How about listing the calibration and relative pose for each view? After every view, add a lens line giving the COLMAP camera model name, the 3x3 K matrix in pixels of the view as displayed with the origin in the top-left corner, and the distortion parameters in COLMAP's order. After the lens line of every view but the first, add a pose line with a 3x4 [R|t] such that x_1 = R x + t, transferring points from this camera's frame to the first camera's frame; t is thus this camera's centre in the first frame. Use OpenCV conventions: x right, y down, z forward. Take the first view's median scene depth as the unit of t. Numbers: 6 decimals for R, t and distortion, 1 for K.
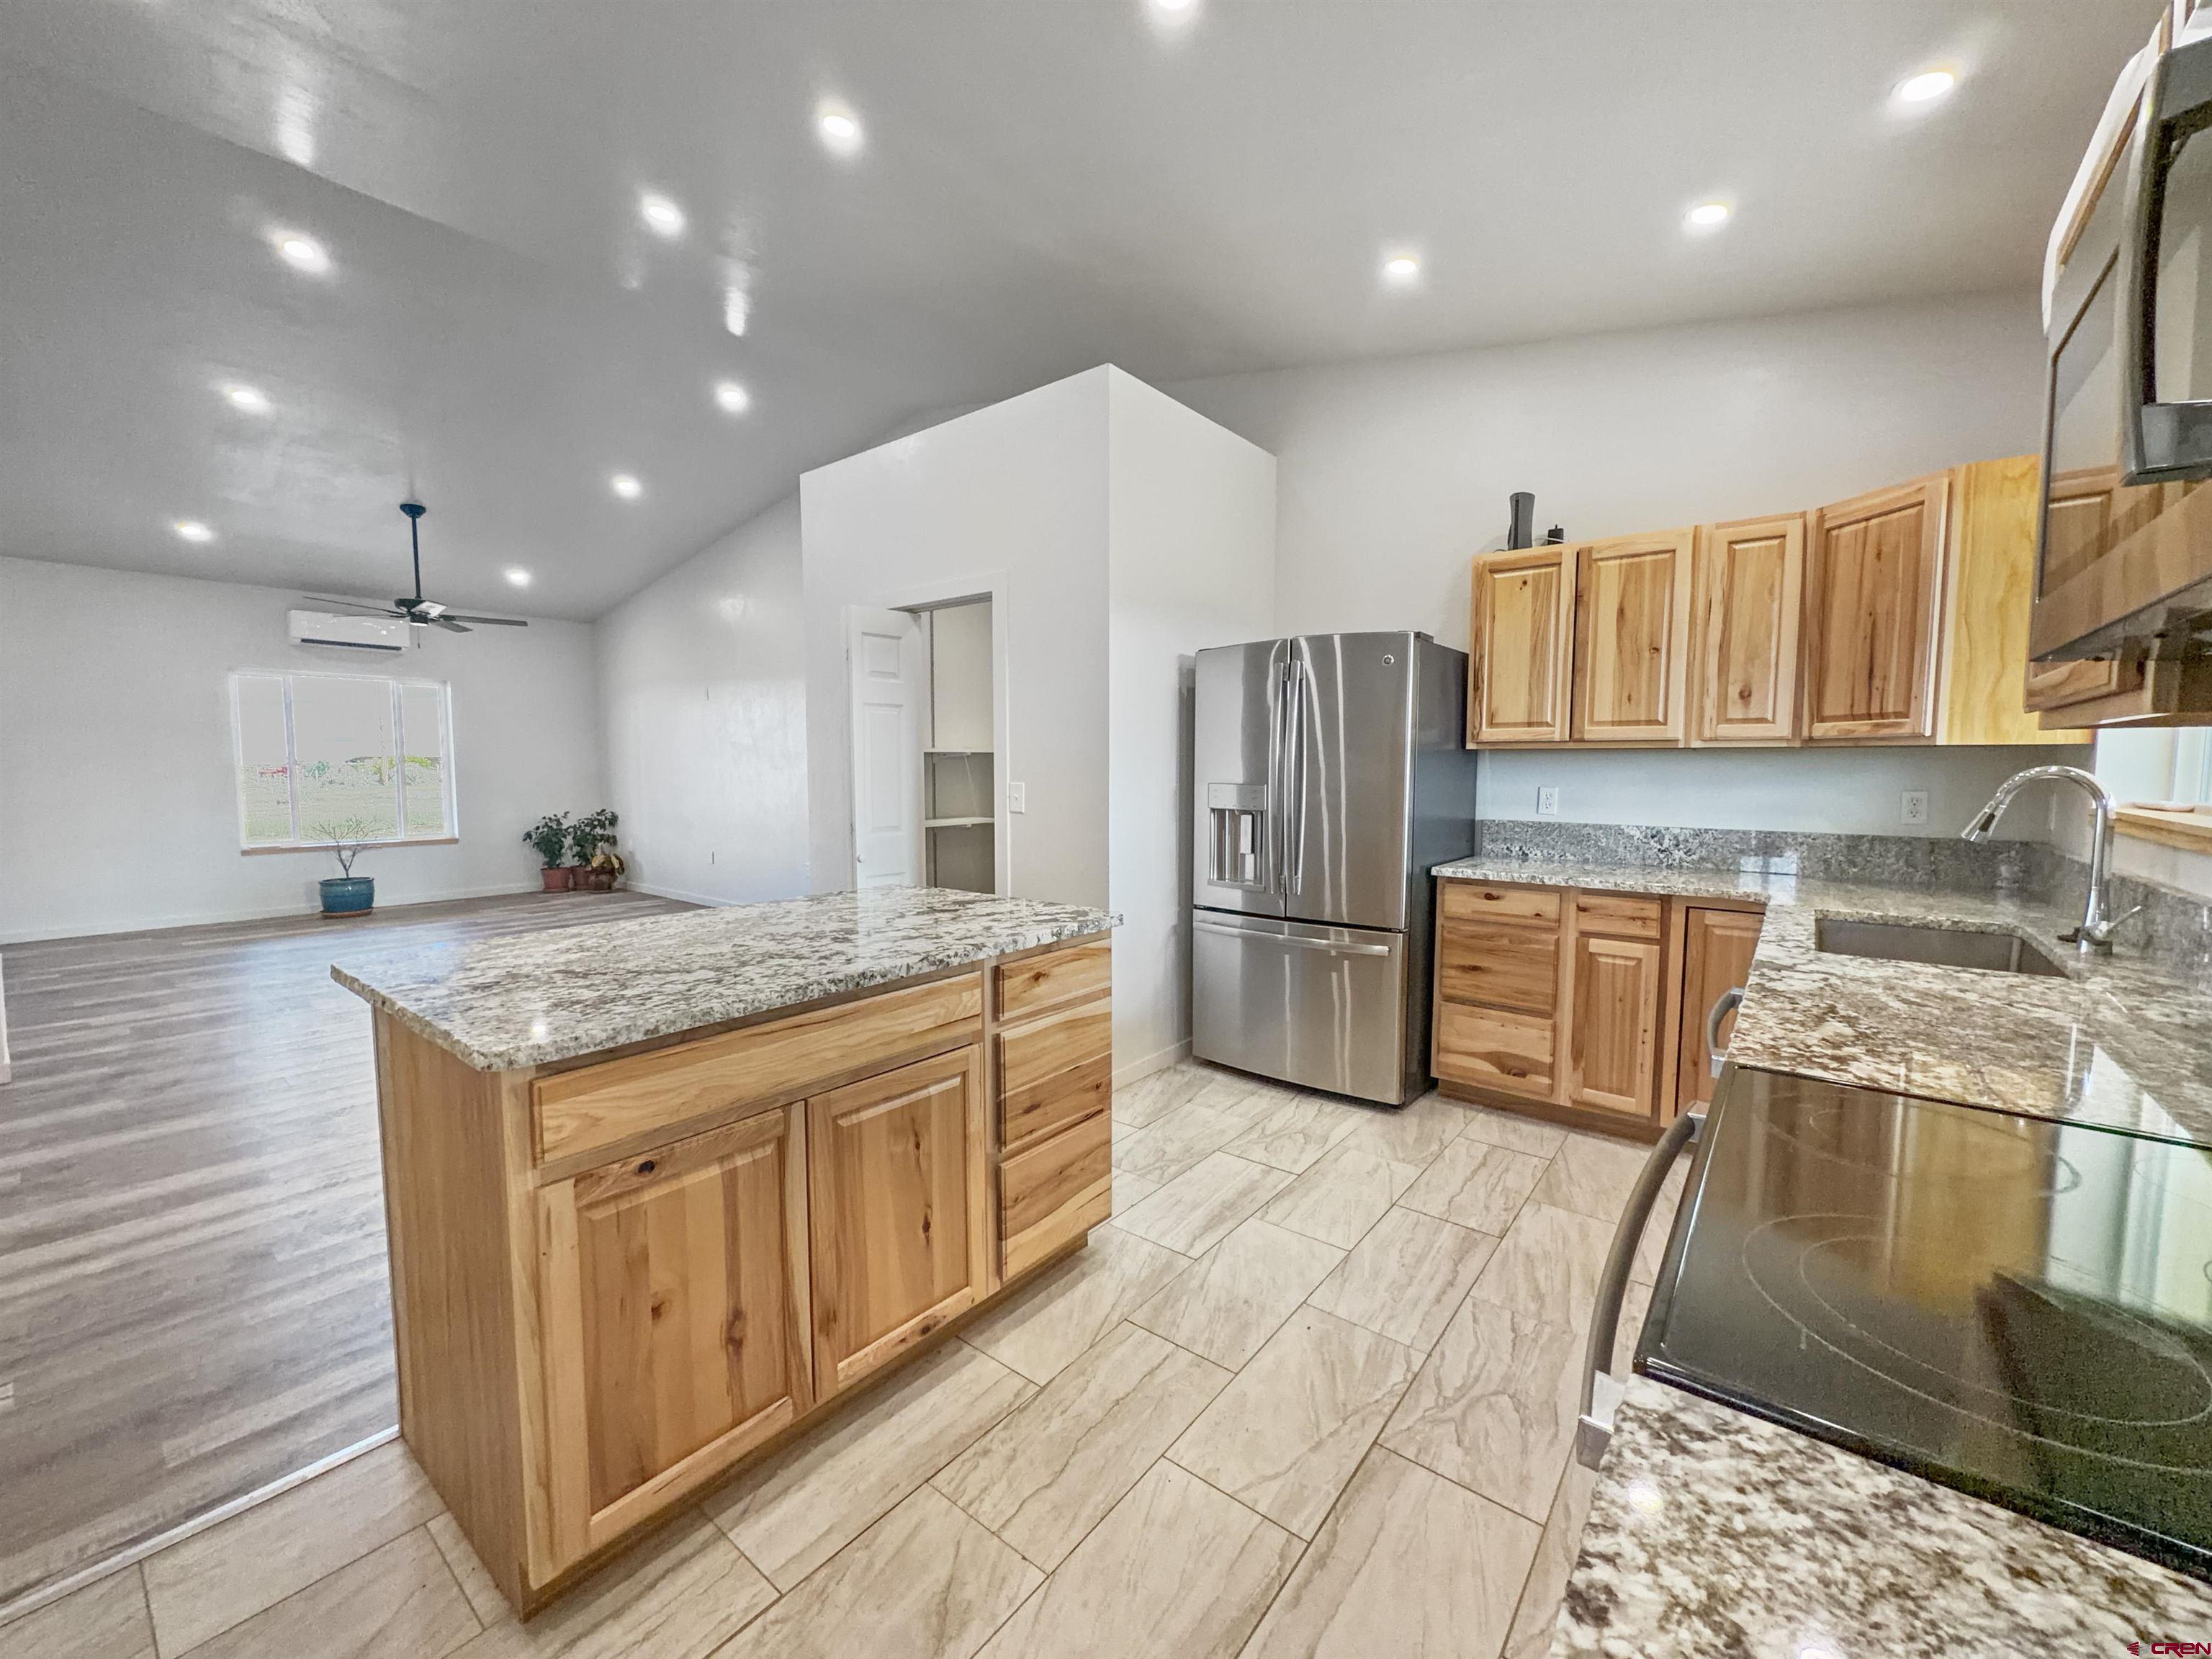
lens RADIAL K [[882.8, 0, 1109.0], [0, 882.8, 831.3], [0, 0, 1]] dist [-0.001790, -0.000029]
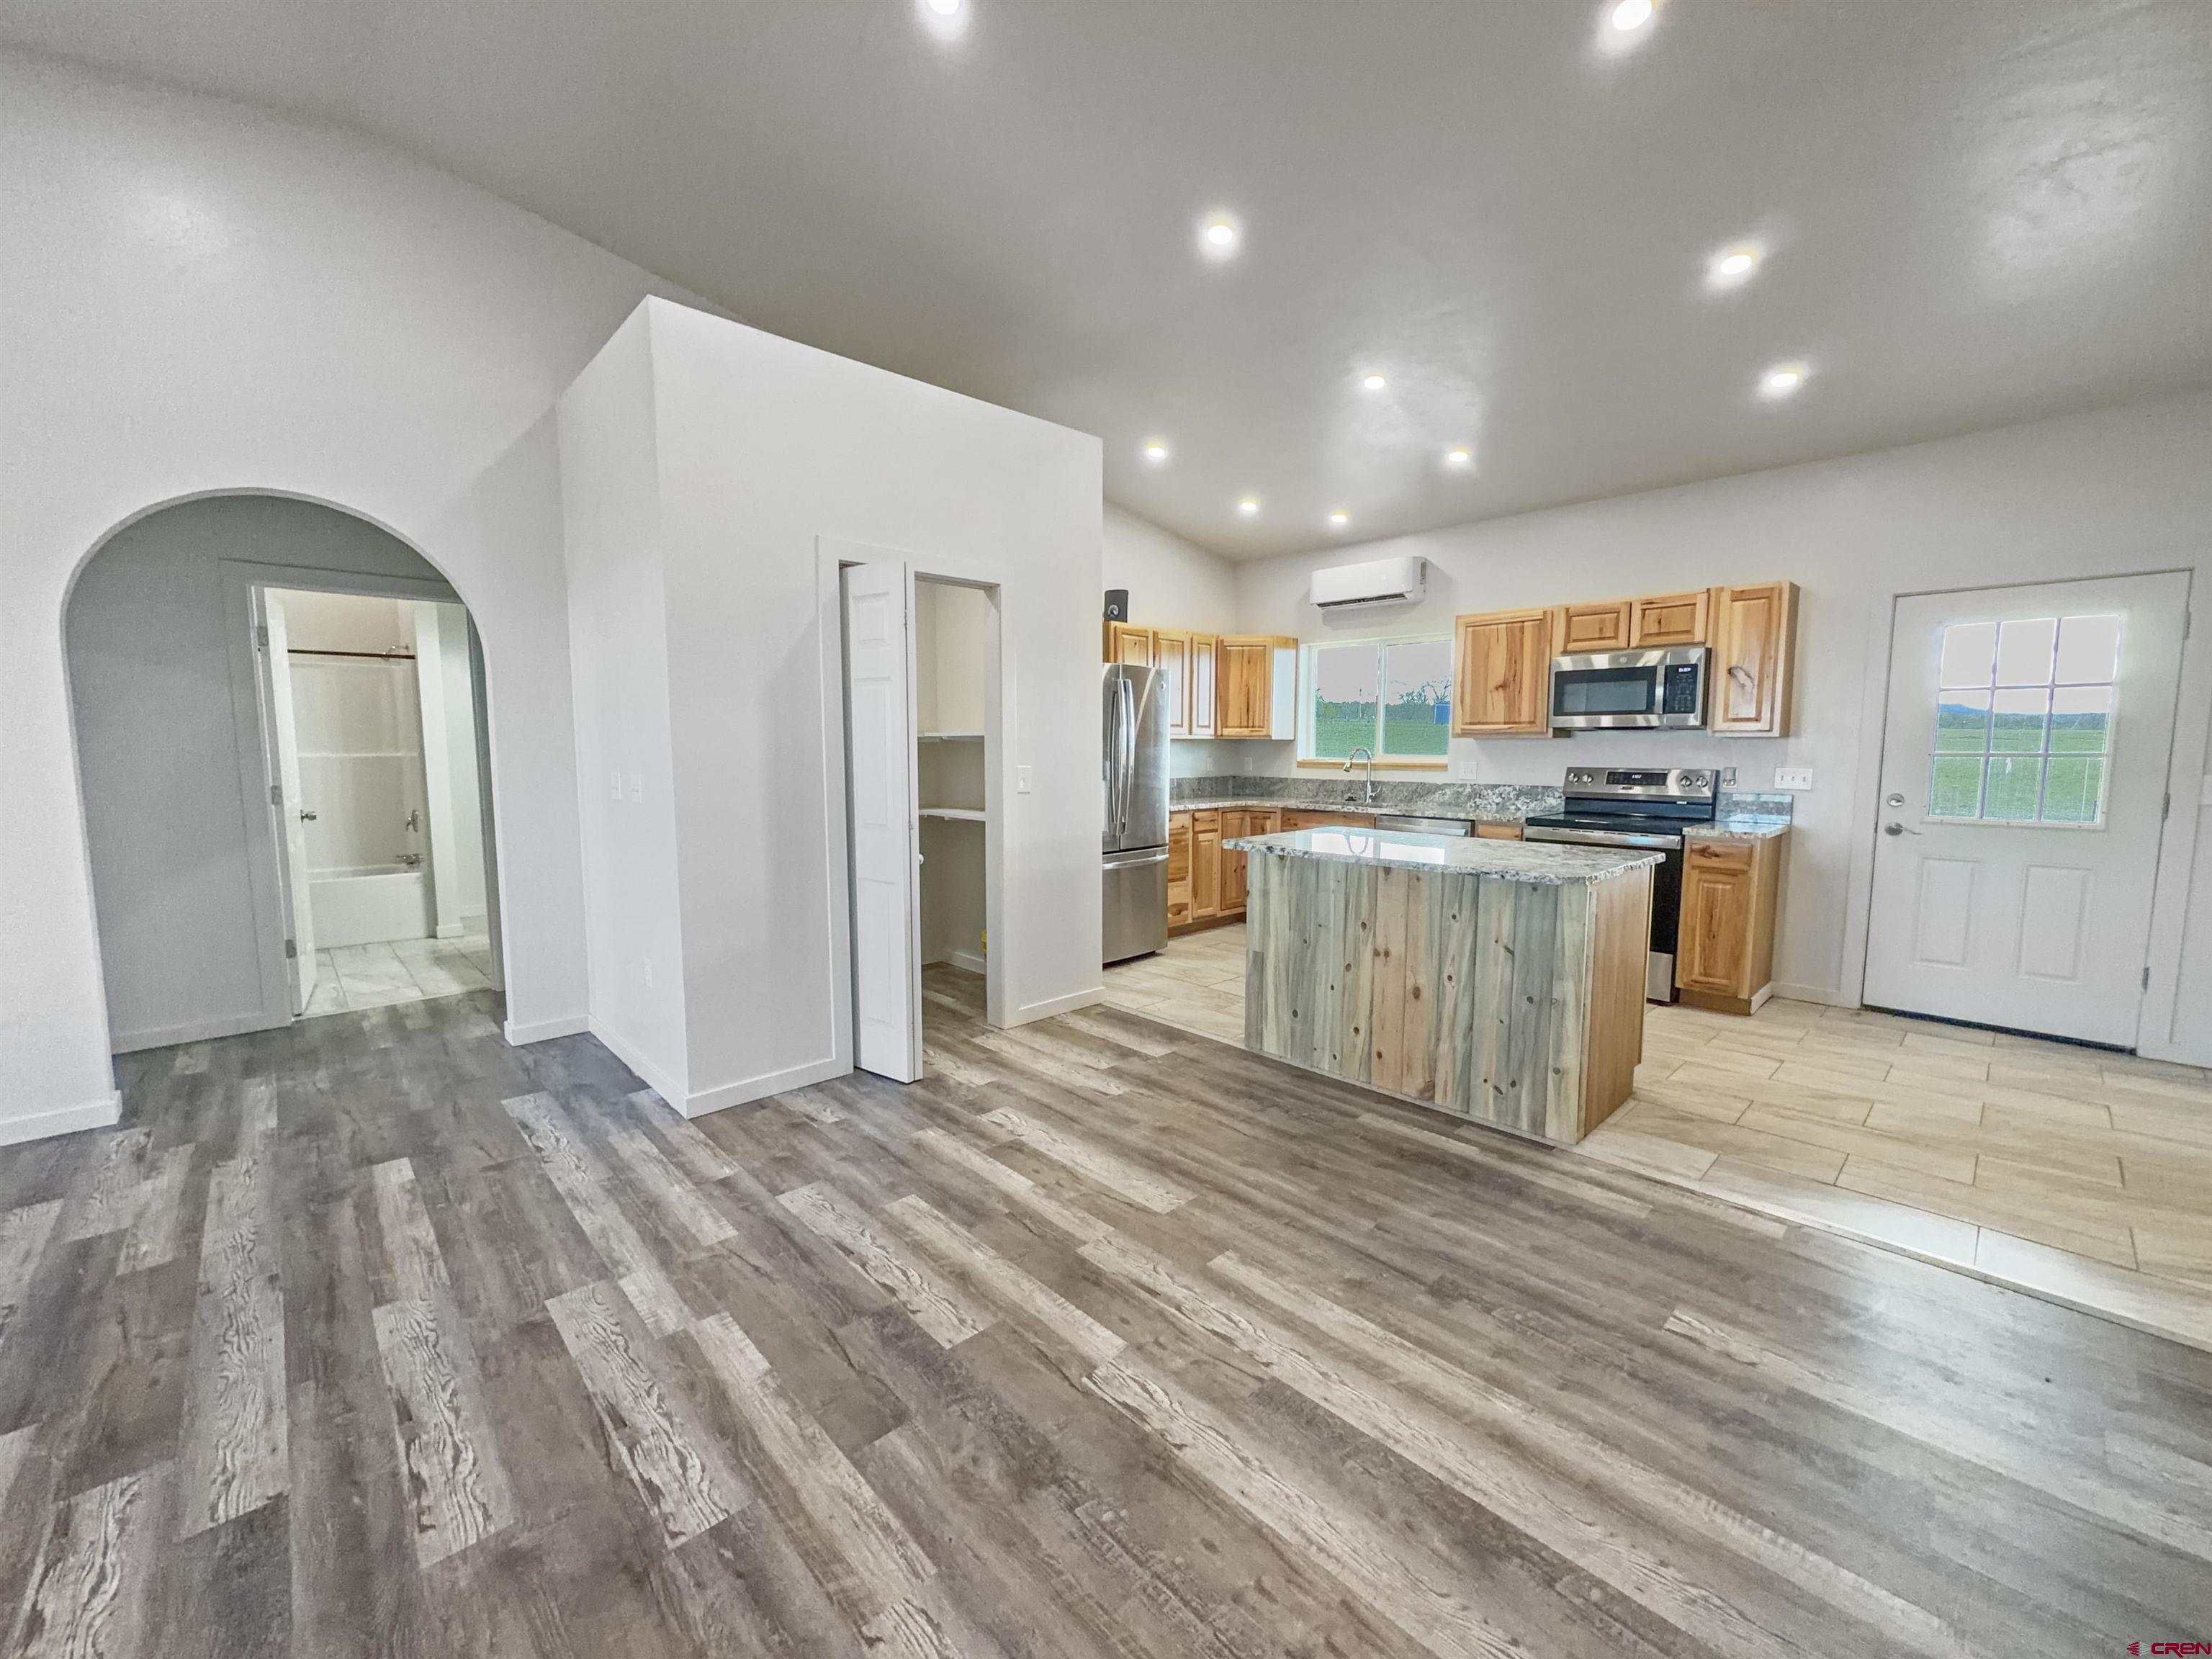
lens RADIAL K [[882.8, 0, 1107.8], [0, 882.8, 829.1], [0, 0, 1]] dist [-0.001790, -0.000029]
pose [[0.142149, -0.096355, 0.985144, -1.406403], [0.076241, 0.993360, 0.086158, -0.075529], [-0.986905, 0.062861, 0.148552, 0.881000]]
